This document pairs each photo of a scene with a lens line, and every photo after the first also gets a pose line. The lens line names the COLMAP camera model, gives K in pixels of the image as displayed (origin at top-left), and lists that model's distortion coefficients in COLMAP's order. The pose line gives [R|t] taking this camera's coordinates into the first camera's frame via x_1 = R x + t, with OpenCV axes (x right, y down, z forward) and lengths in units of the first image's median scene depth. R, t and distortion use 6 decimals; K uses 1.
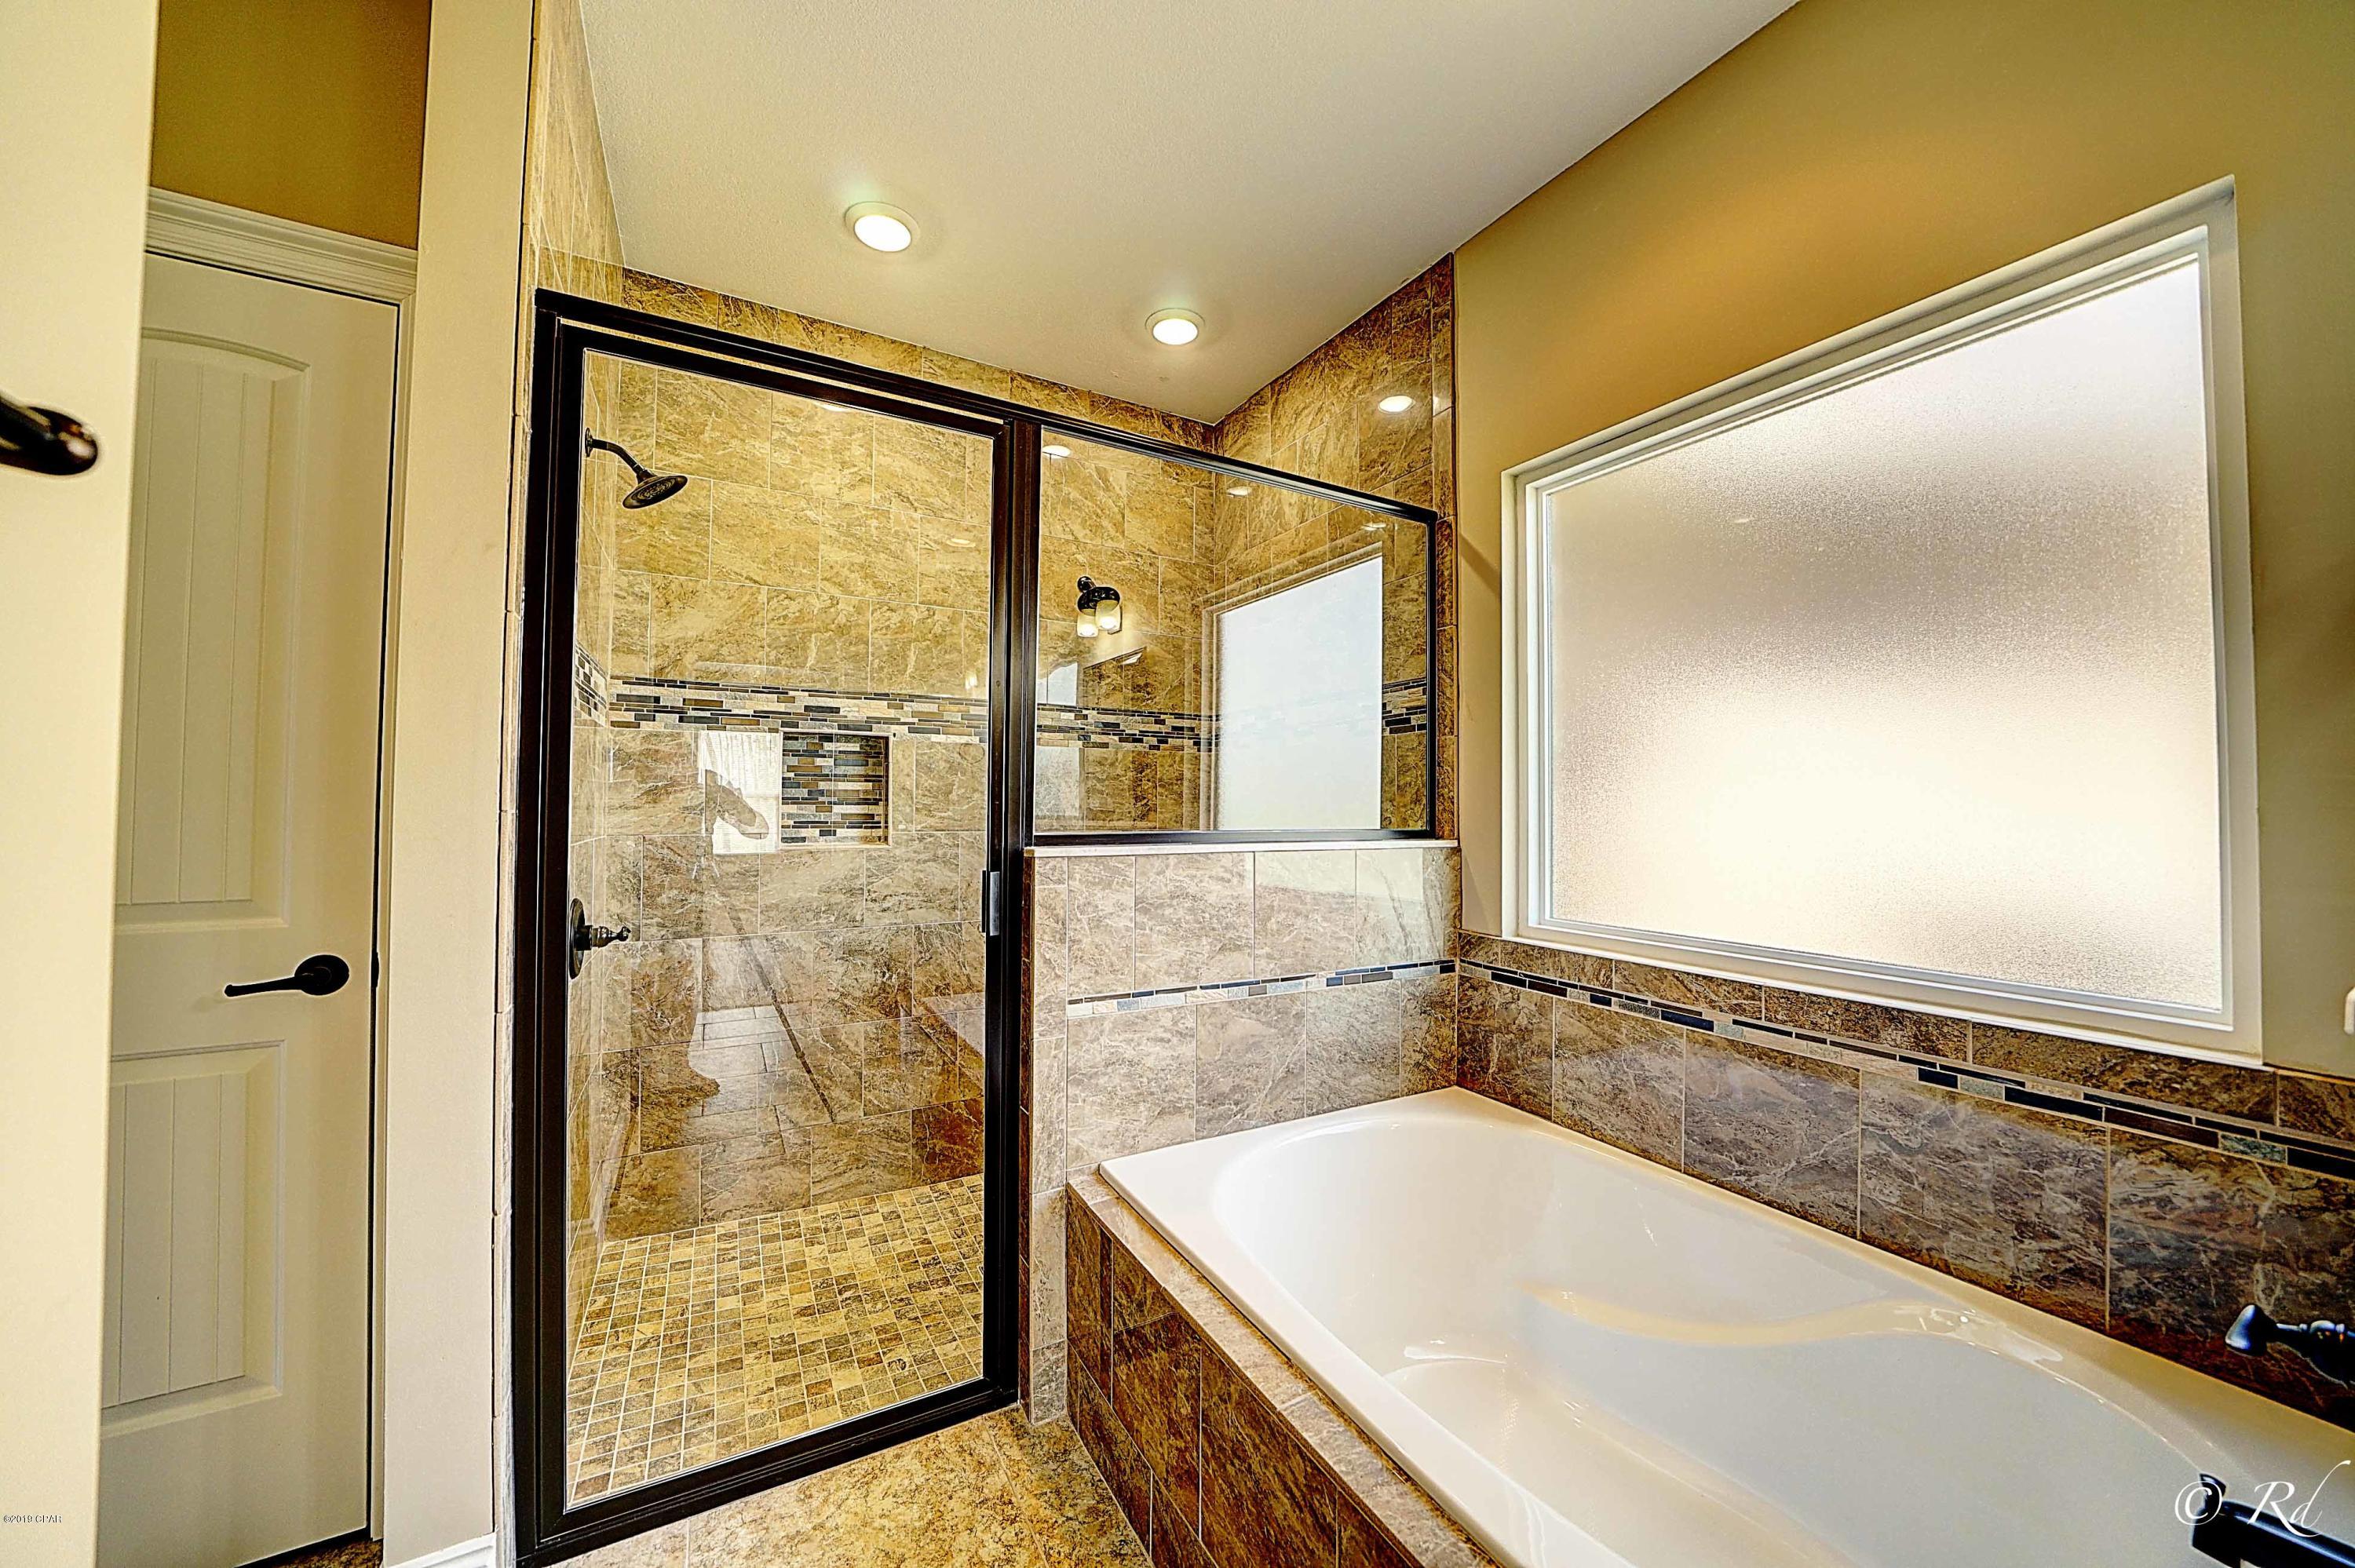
lens RADIAL K [[826.4, 0, 1190.9], [0, 826.4, 785.5], [0, 0, 1]] dist [-0.023352, 0.000203]
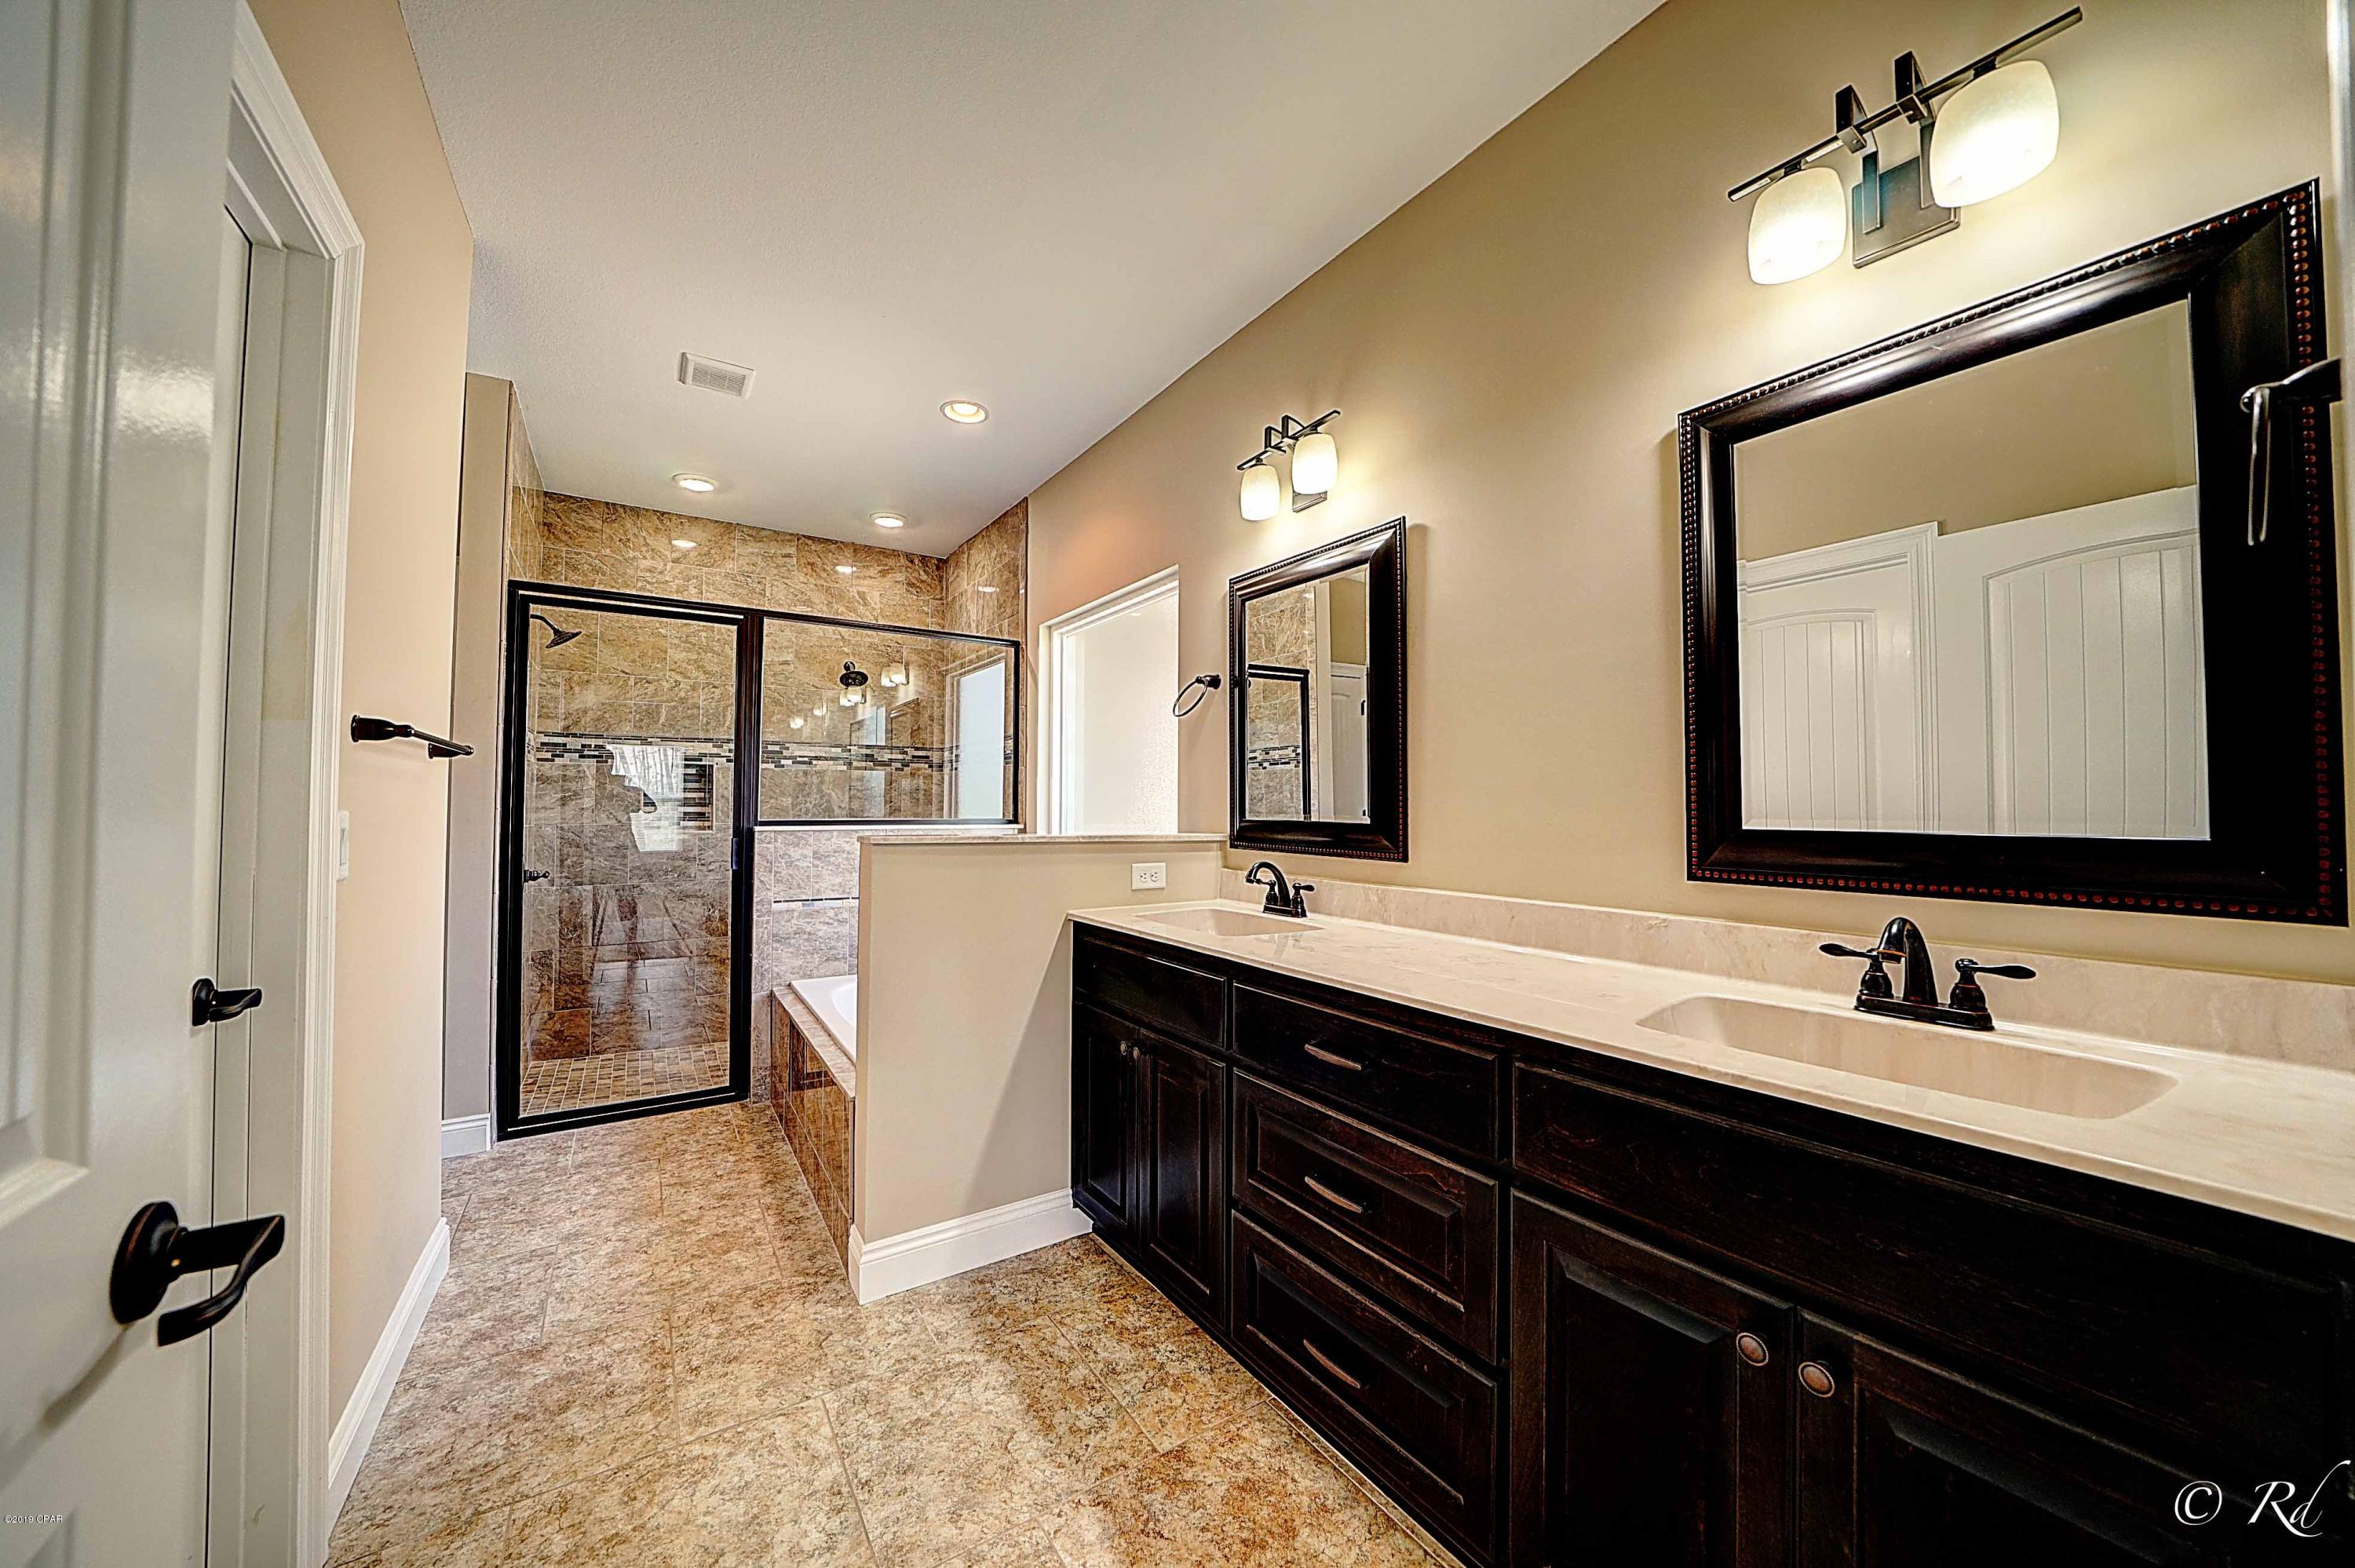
lens RADIAL K [[826.4, 0, 1190.9], [0, 826.4, 785.5], [0, 0, 1]] dist [-0.023352, 0.000203]
pose [[0.997181, -0.001203, 0.075025, 0.524680], [0.001506, 0.999991, -0.003977, -0.011994], [-0.075020, 0.004079, 0.997174, -0.797580]]
